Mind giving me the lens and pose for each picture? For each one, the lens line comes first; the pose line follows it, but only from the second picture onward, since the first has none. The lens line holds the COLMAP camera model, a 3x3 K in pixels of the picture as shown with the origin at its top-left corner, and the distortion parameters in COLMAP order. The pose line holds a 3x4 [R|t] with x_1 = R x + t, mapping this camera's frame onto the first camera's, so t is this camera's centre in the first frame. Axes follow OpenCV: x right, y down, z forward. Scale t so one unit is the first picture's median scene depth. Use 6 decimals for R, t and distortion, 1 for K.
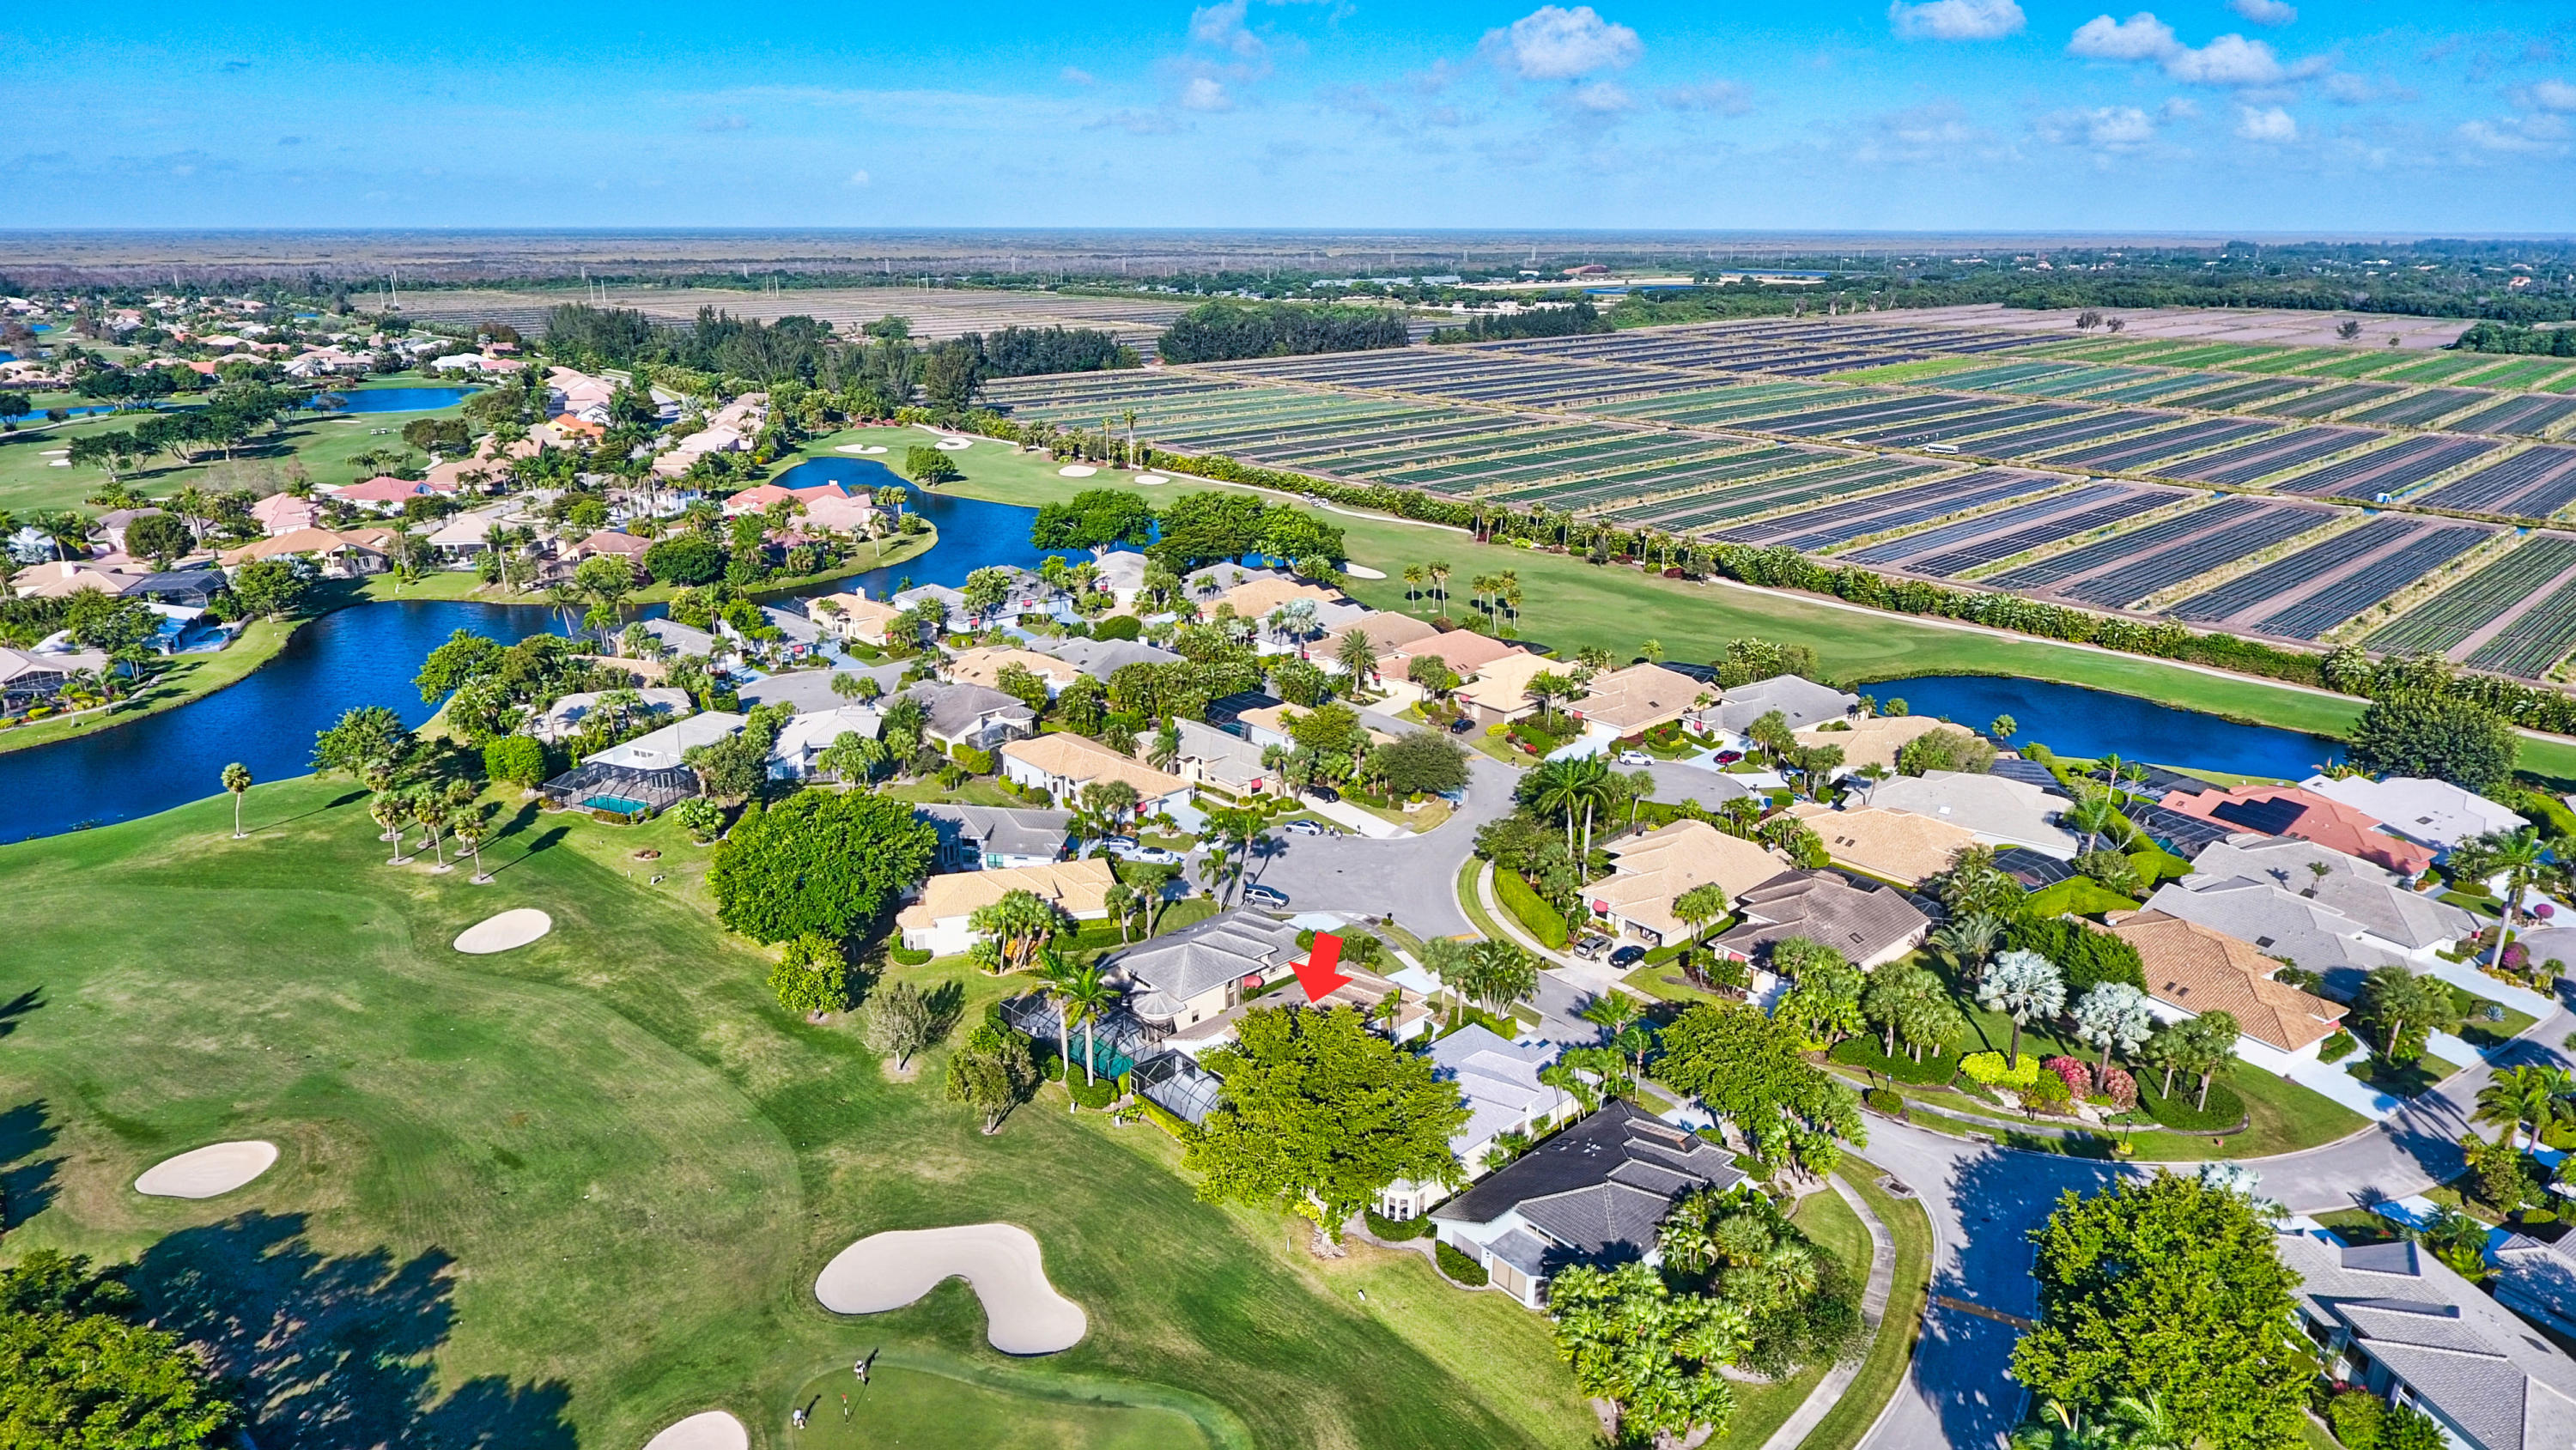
lens RADIAL K [[1534.7, 0, 1232.7], [0, 1534.7, 692.9], [0, 0, 1]] dist [0.001482, 0.000700]
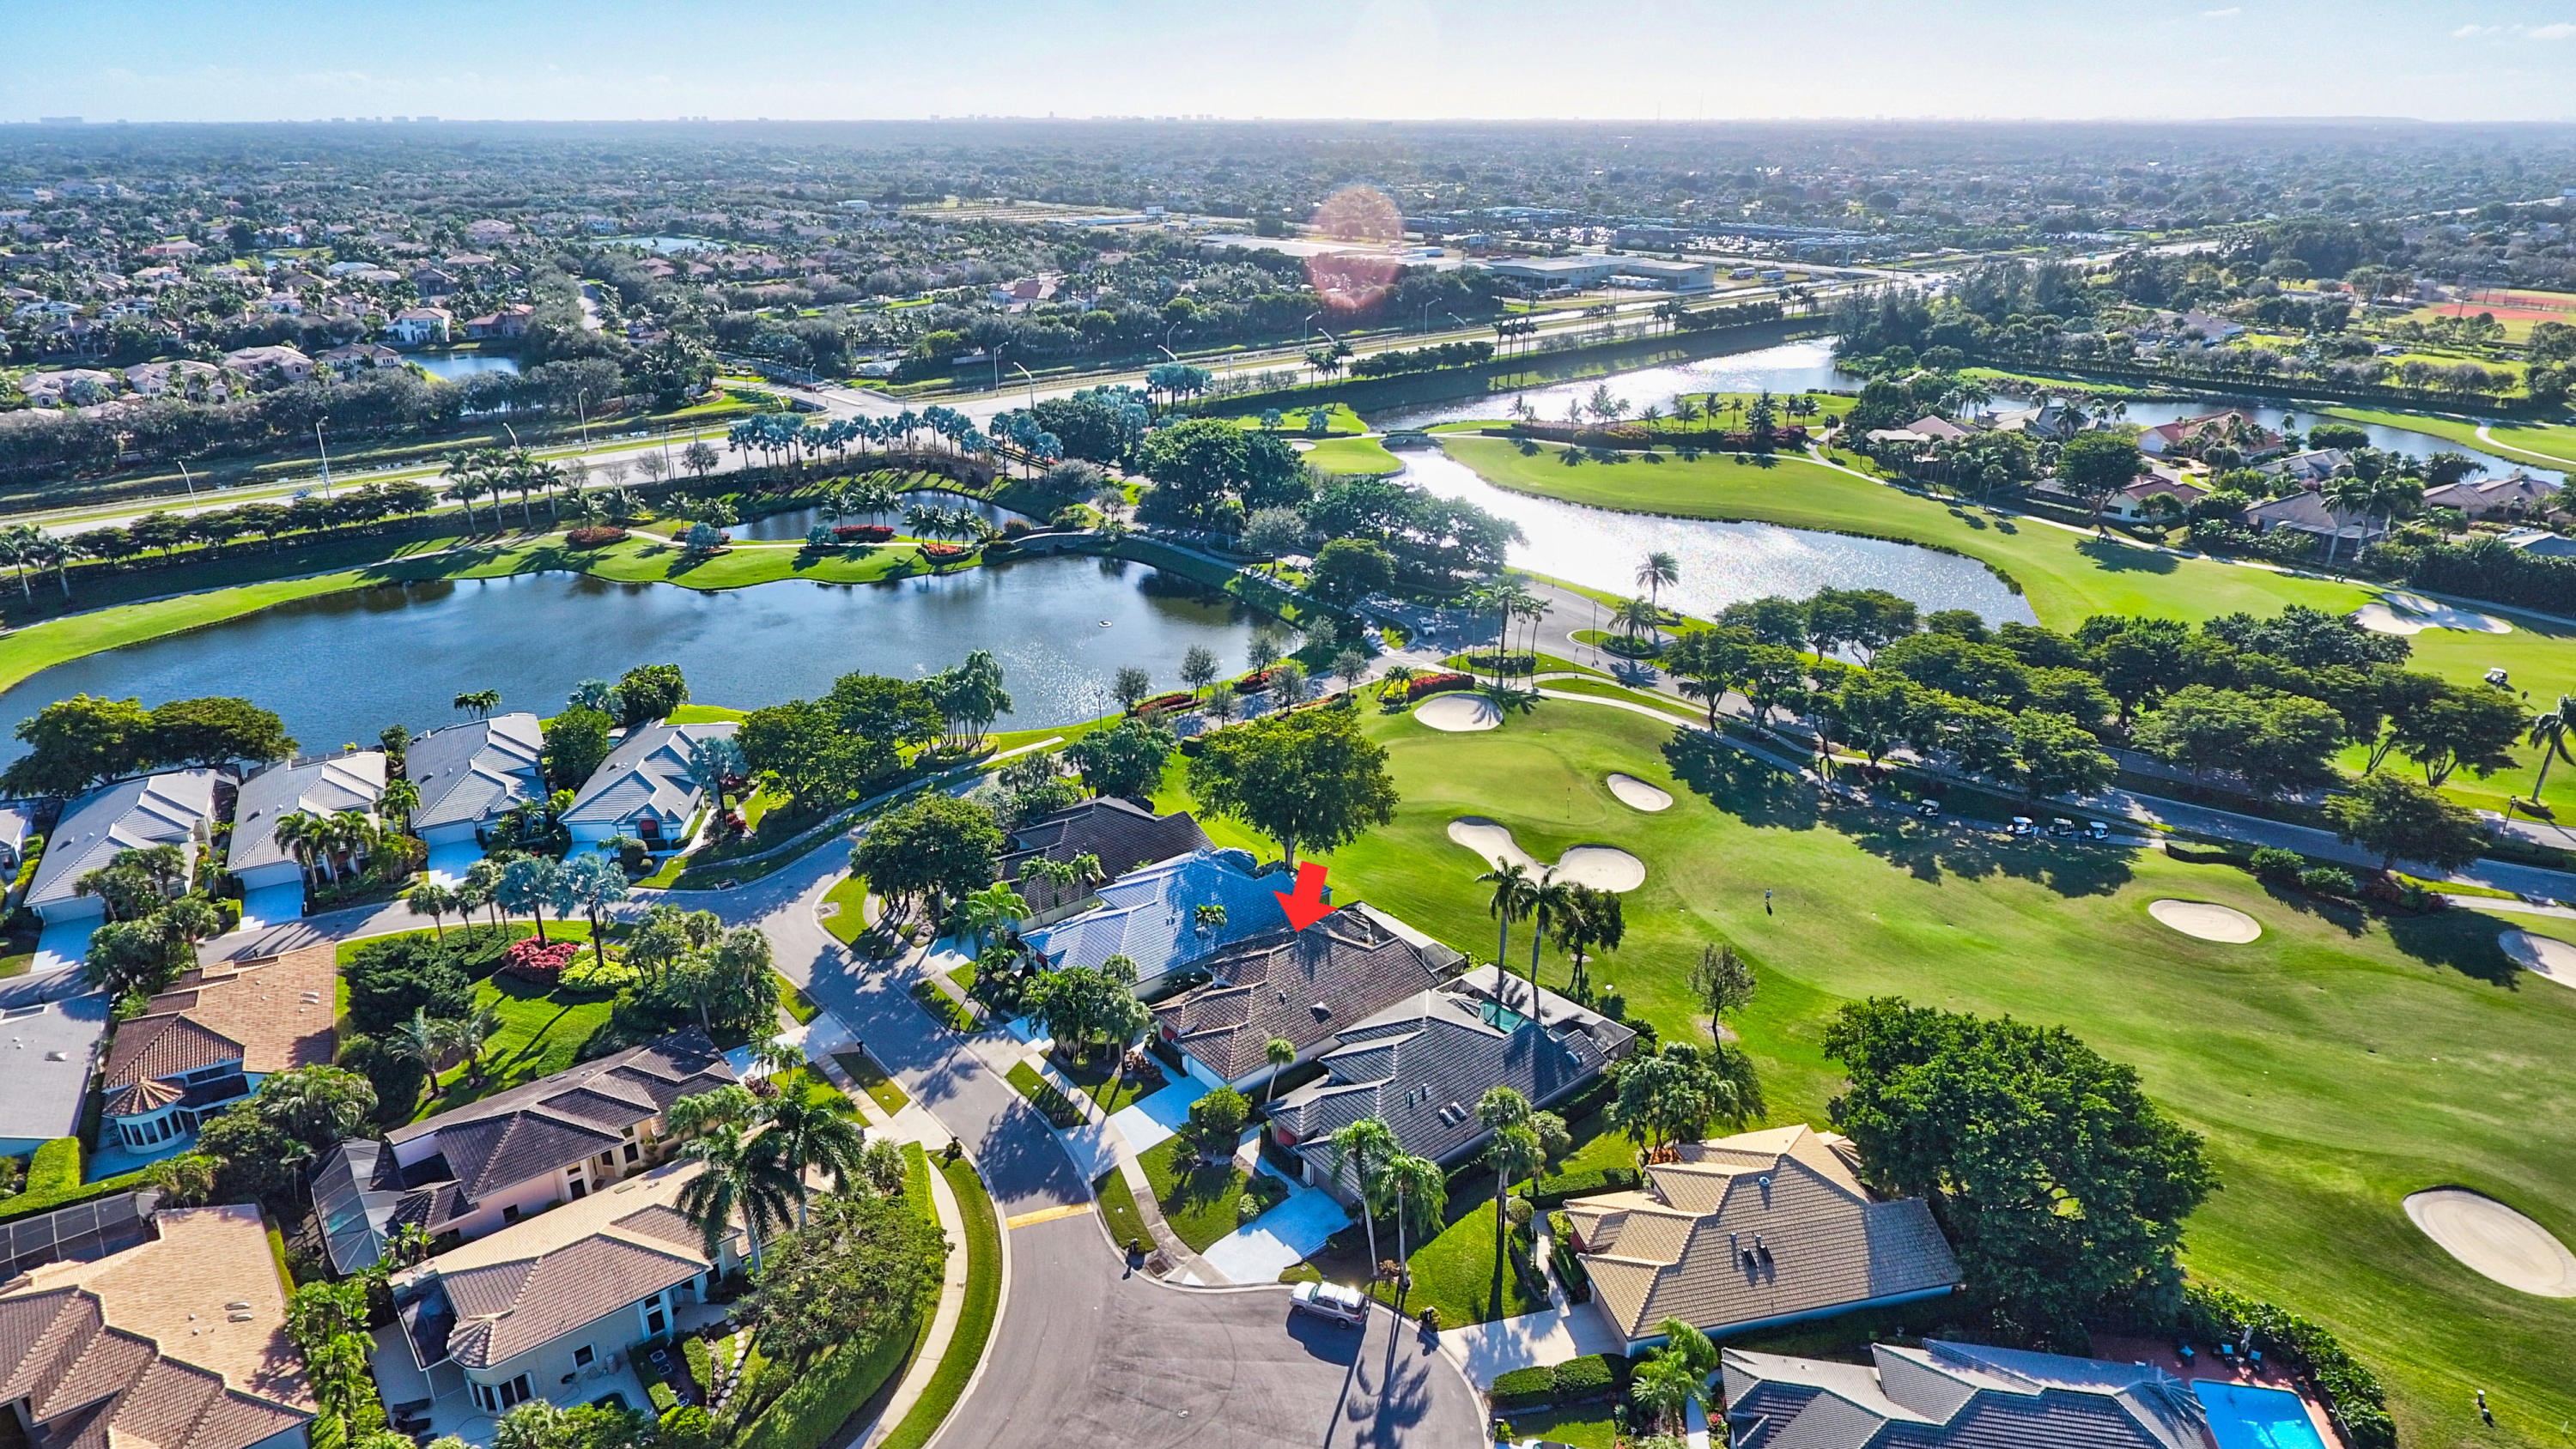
lens RADIAL K [[1516.8, 0, 1260.5], [0, 1516.8, 722.2], [0, 0, 1]] dist [-0.003702, -0.000316]
pose [[-0.999271, -0.017029, 0.034157, 0.016364], [0.008293, 0.776676, 0.629846, -0.226807], [-0.037254, 0.629671, -0.775968, 0.736497]]
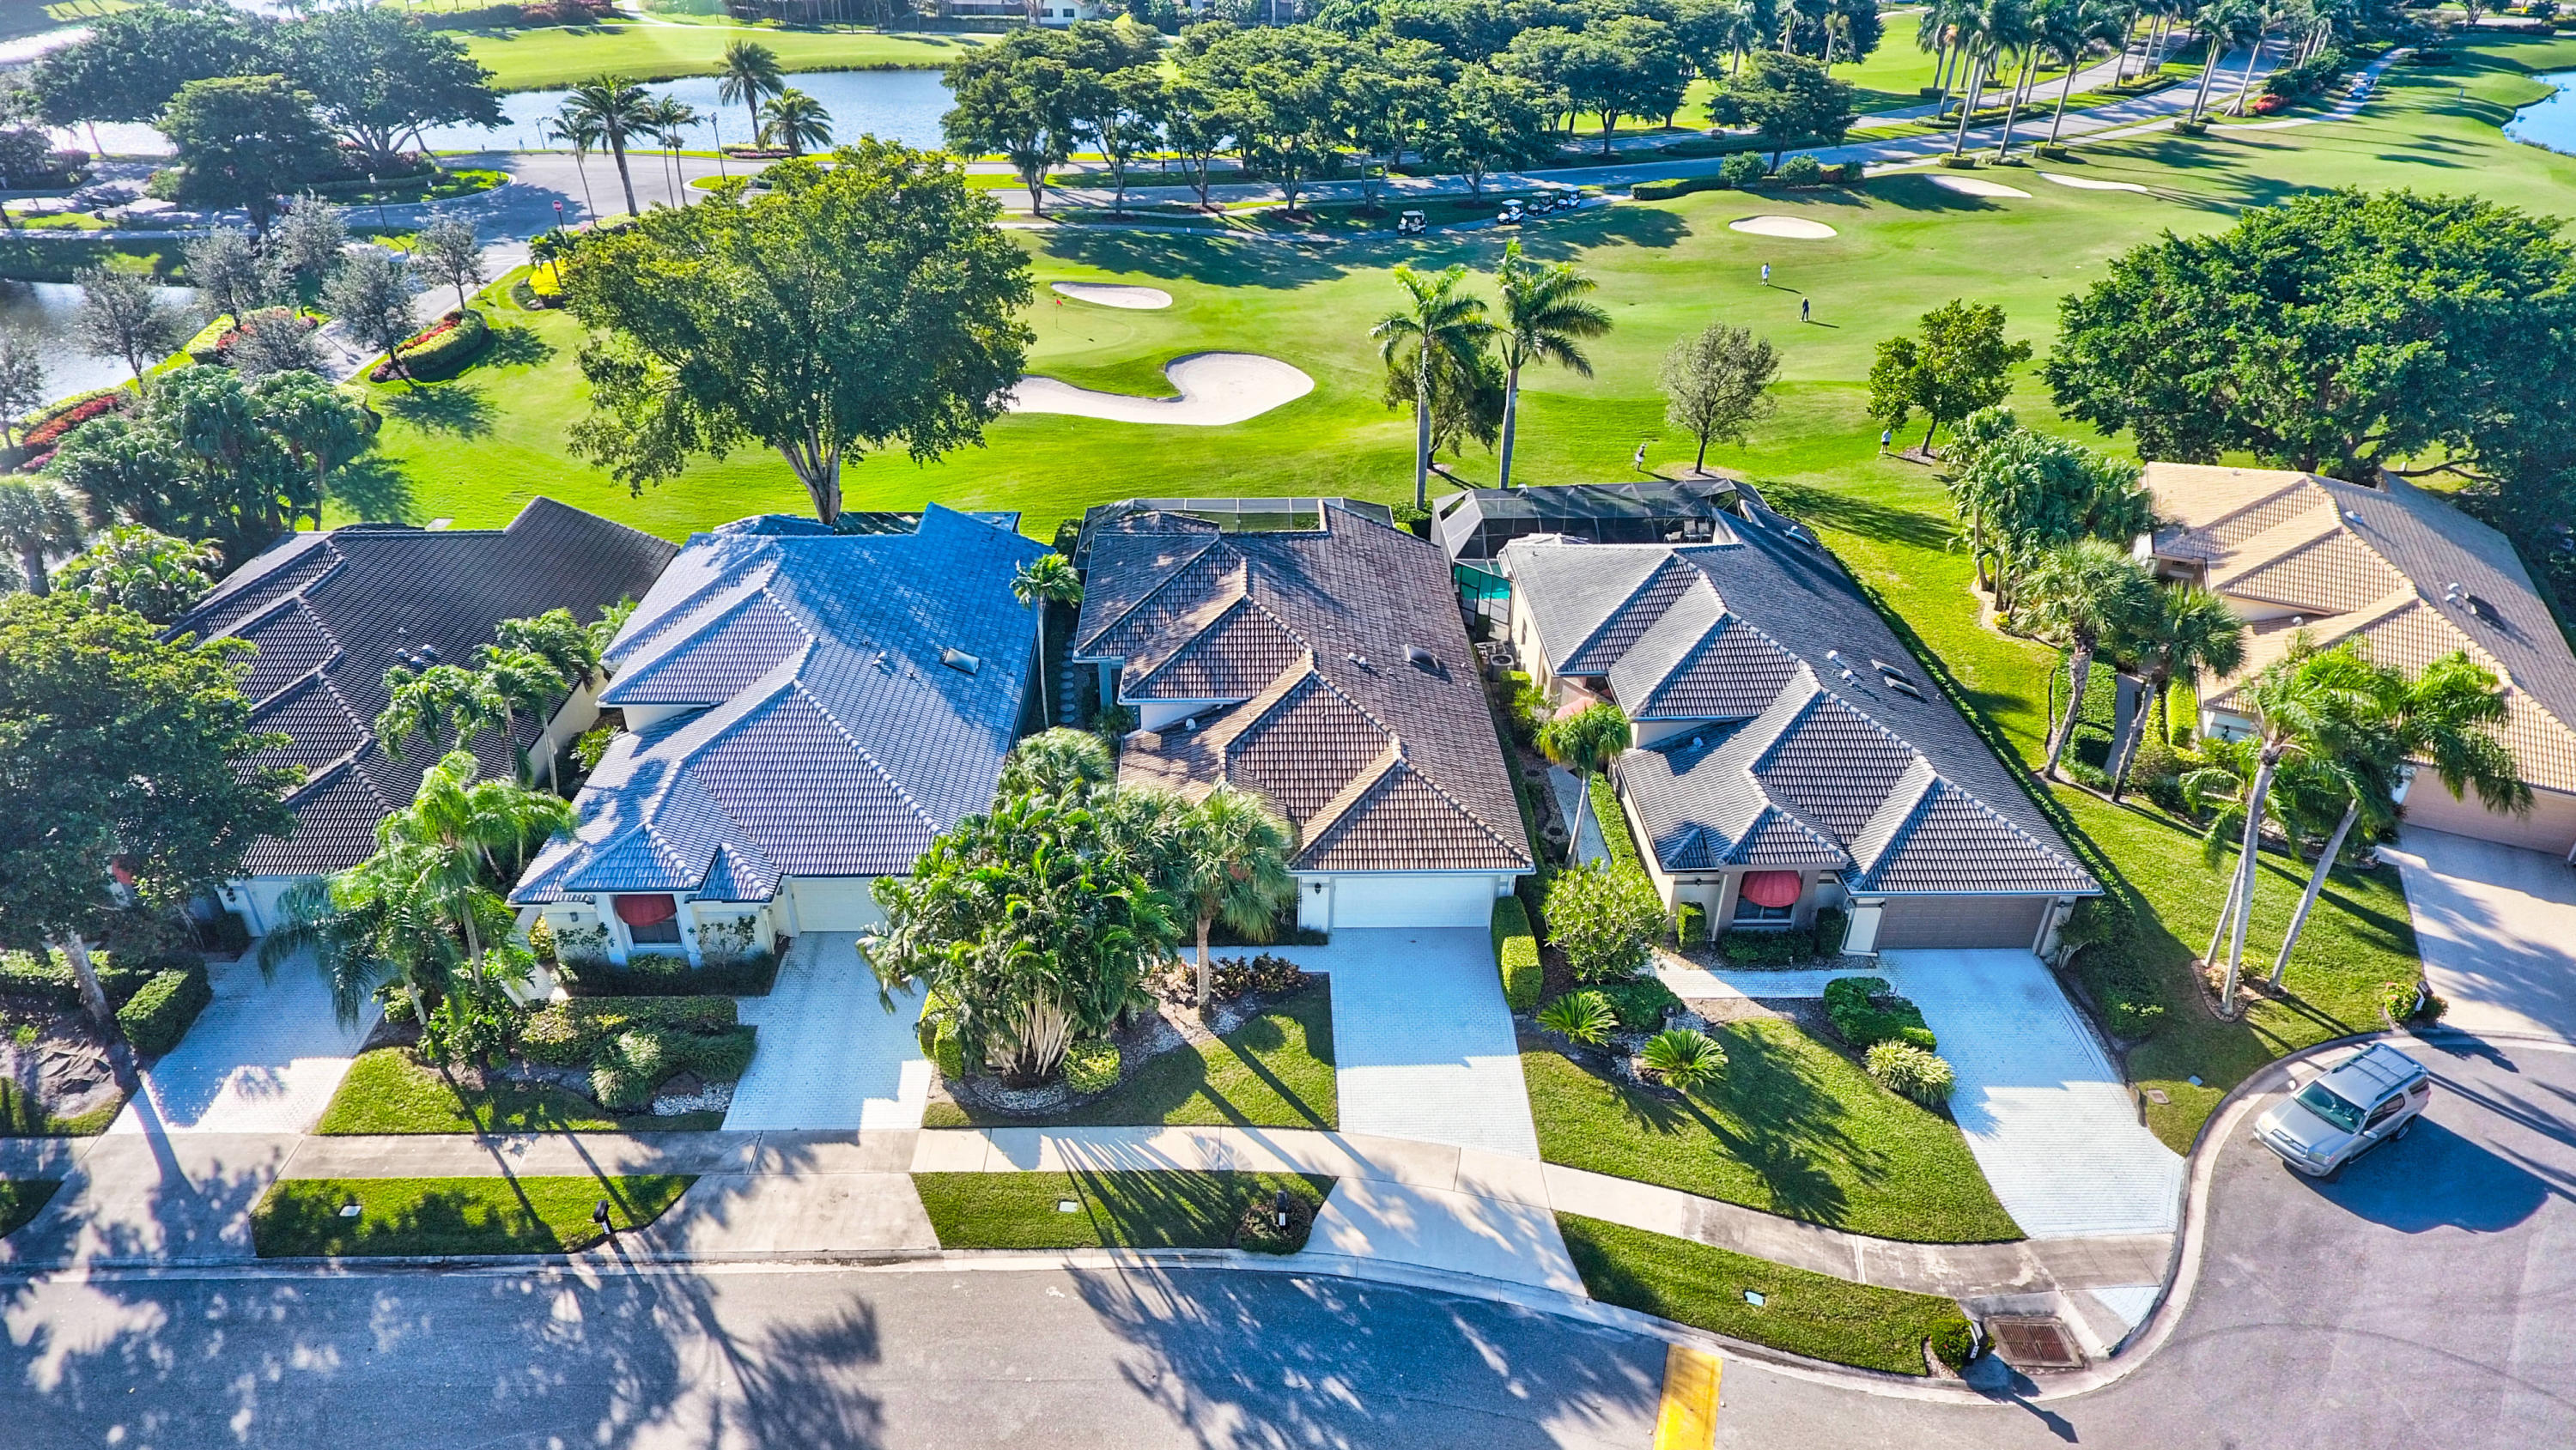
lens RADIAL K [[1521.6, 0, 1257.3], [0, 1521.6, 722.6], [0, 0, 1]] dist [-0.003431, -0.000418]
pose [[-0.649574, 0.385313, -0.655429, 0.144221], [-0.224071, 0.726760, 0.649317, -0.013085], [0.726530, 0.568642, -0.385747, 0.525295]]
